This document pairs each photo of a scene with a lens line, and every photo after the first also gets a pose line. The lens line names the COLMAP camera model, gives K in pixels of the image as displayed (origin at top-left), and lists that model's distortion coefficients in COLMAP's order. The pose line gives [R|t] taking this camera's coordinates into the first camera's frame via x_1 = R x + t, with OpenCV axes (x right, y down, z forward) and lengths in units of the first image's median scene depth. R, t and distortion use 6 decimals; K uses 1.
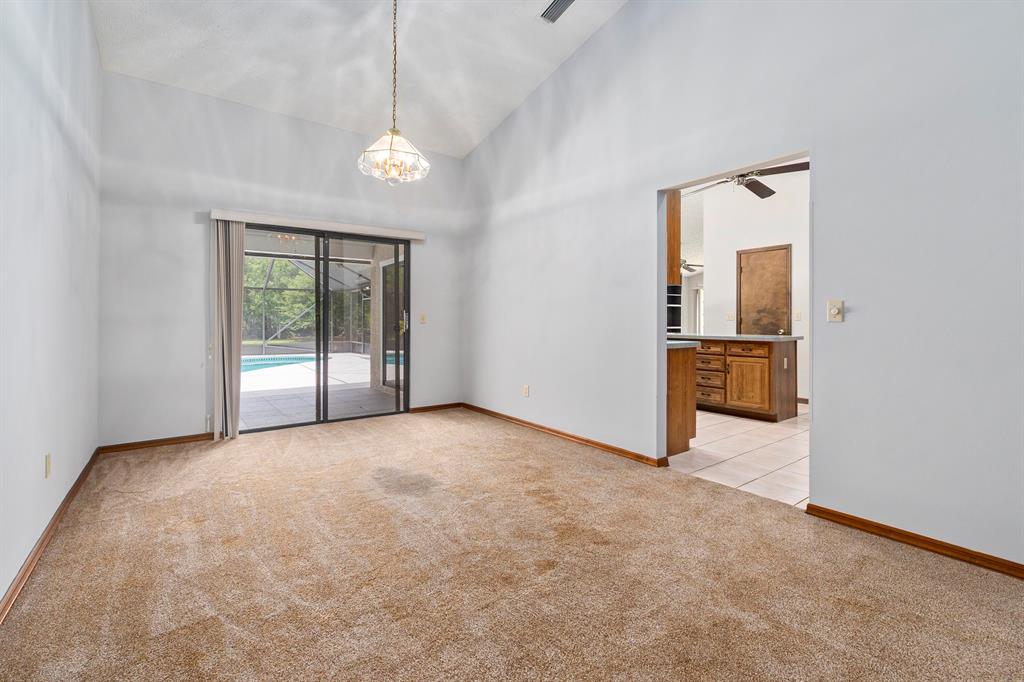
lens RADIAL K [[438.8, 0, 518.7], [0, 438.8, 319.1], [0, 0, 1]] dist [-0.005801, 0.000858]
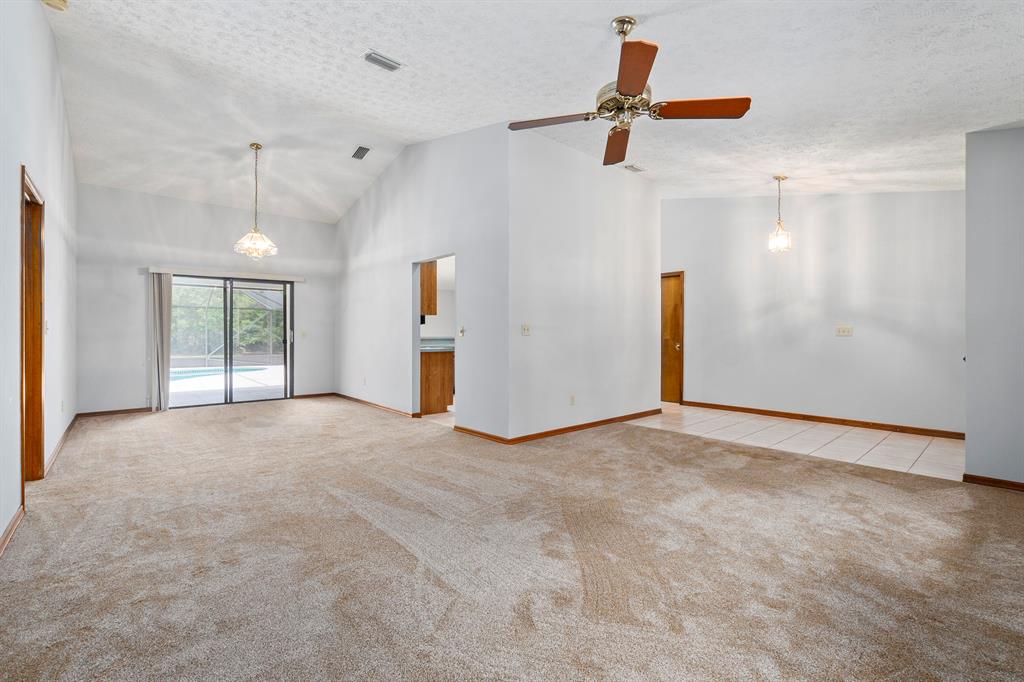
lens RADIAL K [[438.8, 0, 516.1], [0, 438.8, 338.1], [0, 0, 1]] dist [-0.005801, 0.000858]
pose [[0.997424, -0.000125, 0.071733, 0.484079], [-0.000365, 0.999977, 0.006810, 0.000318], [-0.071732, -0.006818, 0.997401, -0.643234]]
